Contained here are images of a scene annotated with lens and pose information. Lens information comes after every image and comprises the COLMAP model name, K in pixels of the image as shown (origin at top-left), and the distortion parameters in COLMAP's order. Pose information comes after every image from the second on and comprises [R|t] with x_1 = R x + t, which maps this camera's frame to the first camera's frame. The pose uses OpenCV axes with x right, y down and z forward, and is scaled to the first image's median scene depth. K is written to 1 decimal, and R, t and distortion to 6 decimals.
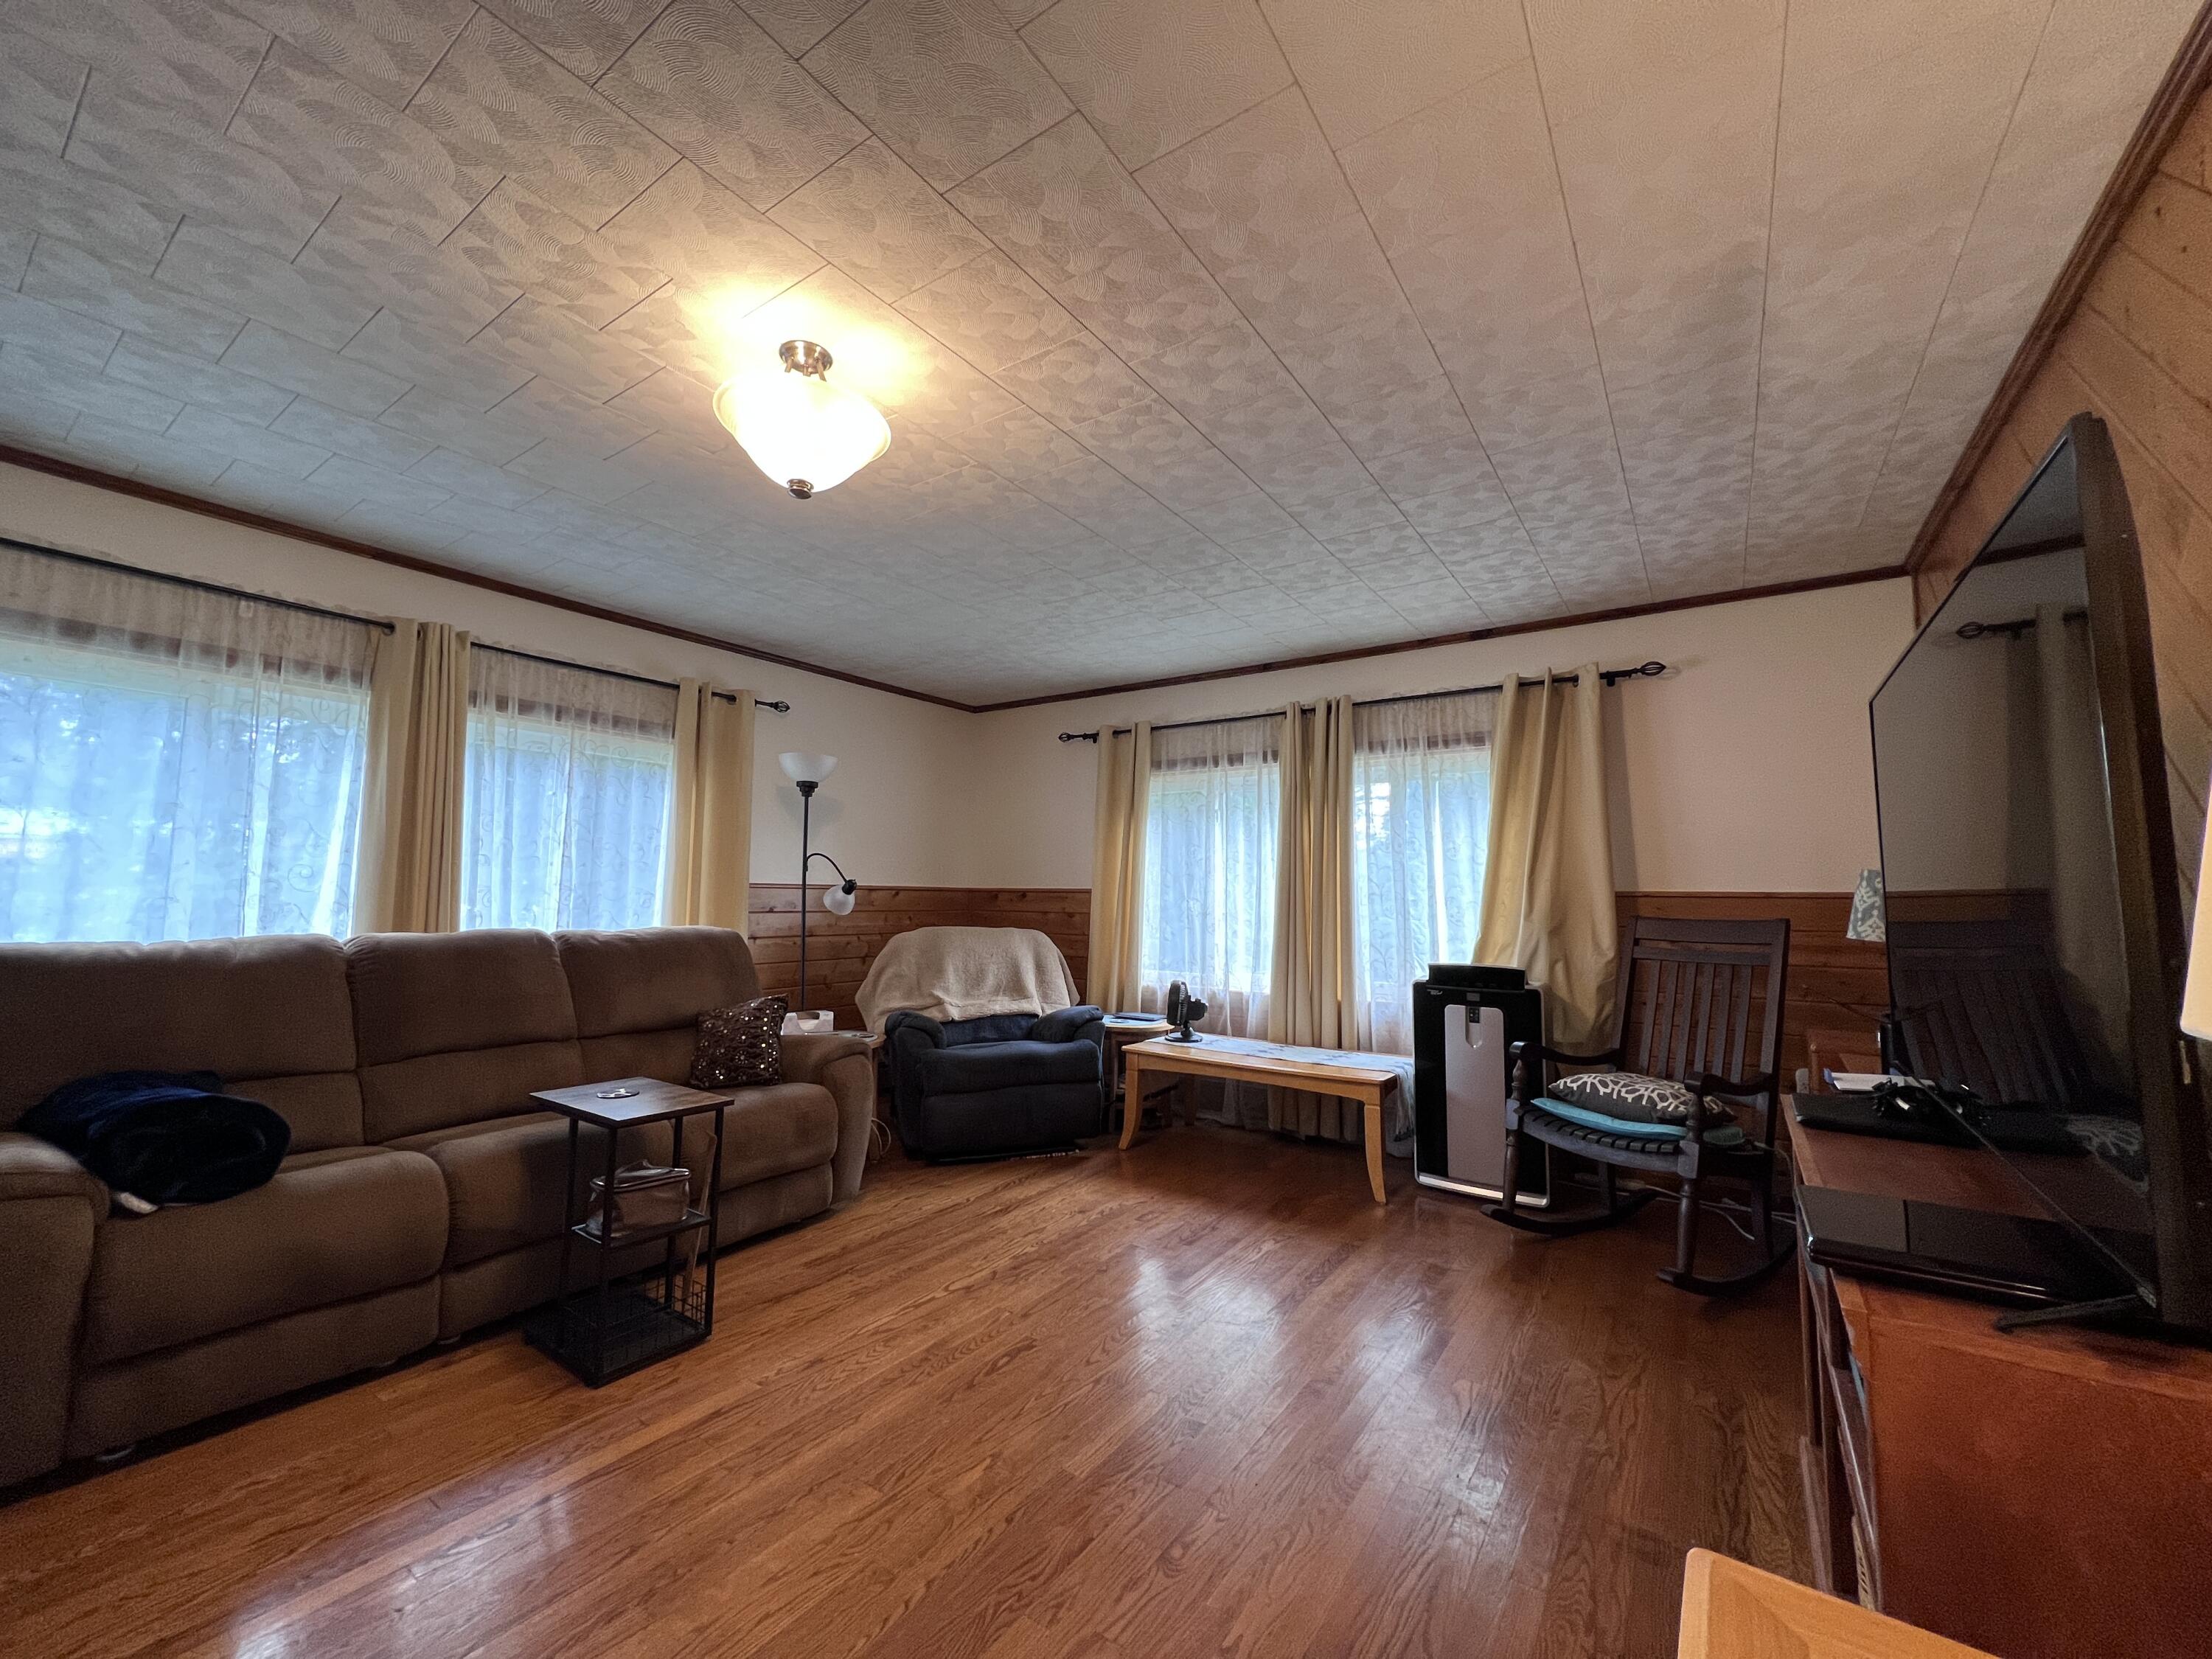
lens RADIAL K [[882.6, 0, 1095.7], [0, 882.6, 827.1], [0, 0, 1]] dist [-0.001451, -0.000192]
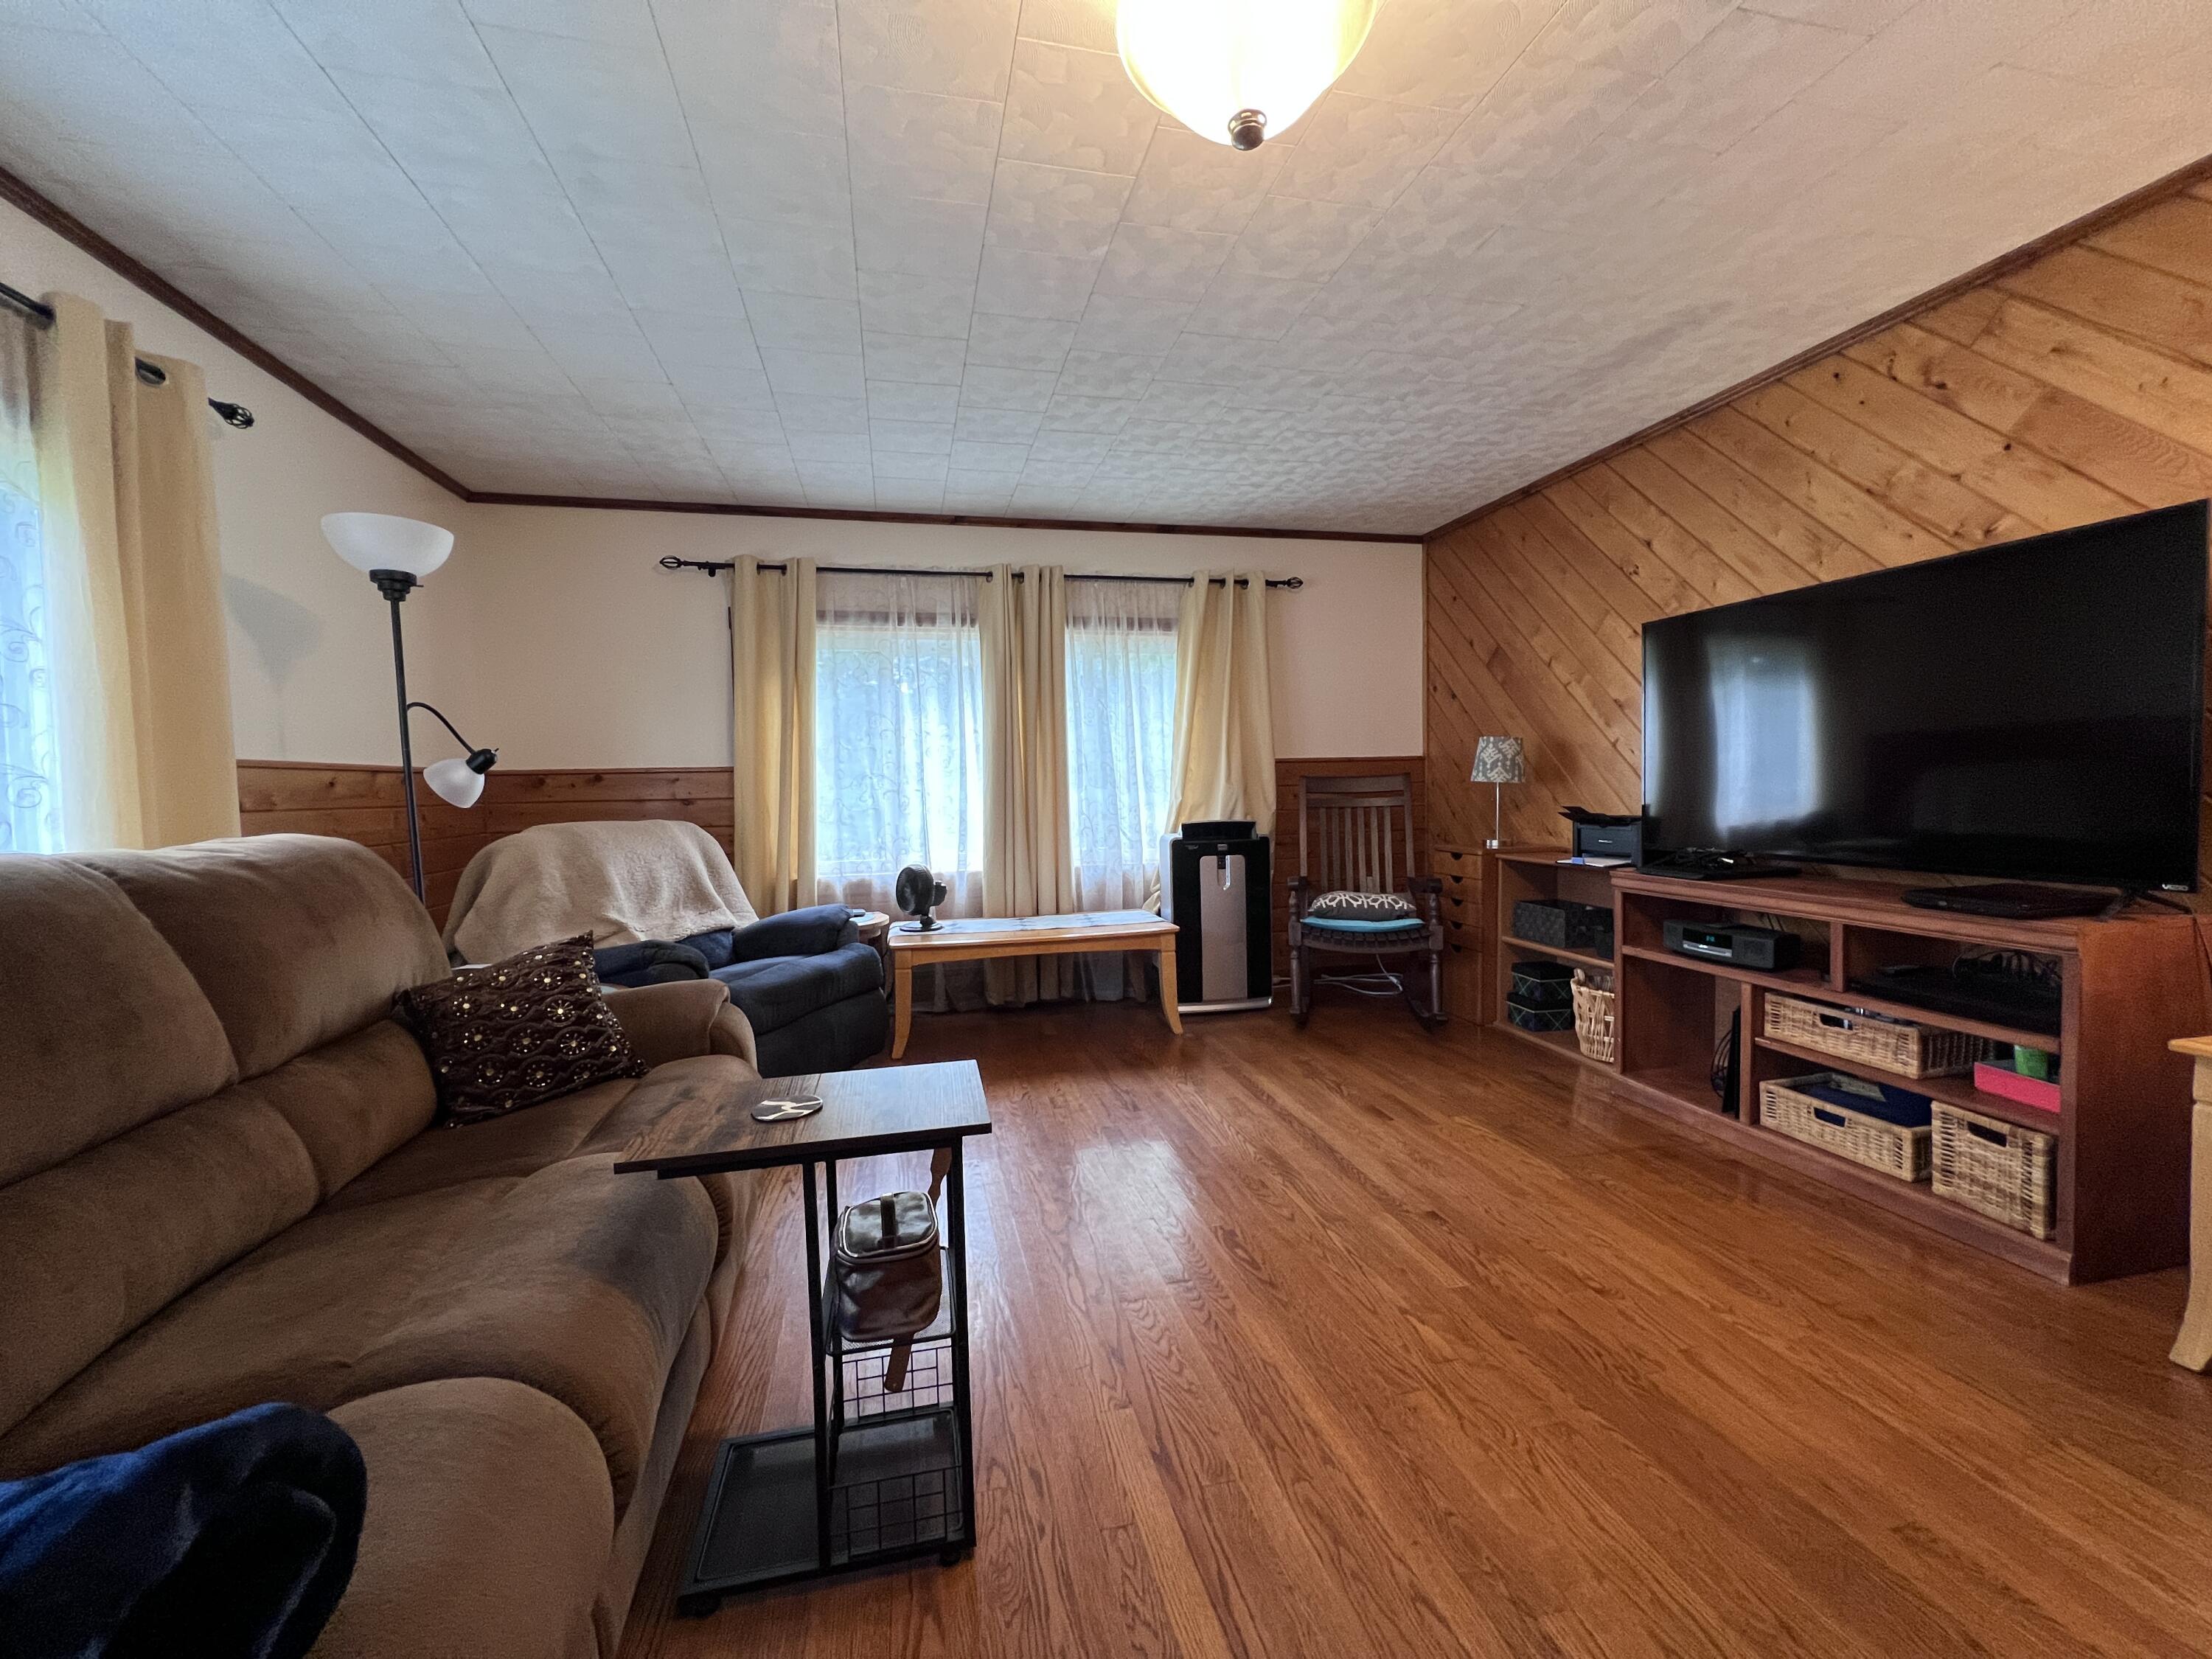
lens RADIAL K [[882.6, 0, 1095.7], [0, 882.6, 827.1], [0, 0, 1]] dist [-0.001451, -0.000192]
pose [[0.672288, -0.060948, 0.737776, -0.462665], [-0.029557, 0.993601, 0.109015, 0.035759], [-0.739699, -0.095096, 0.666185, 0.290453]]
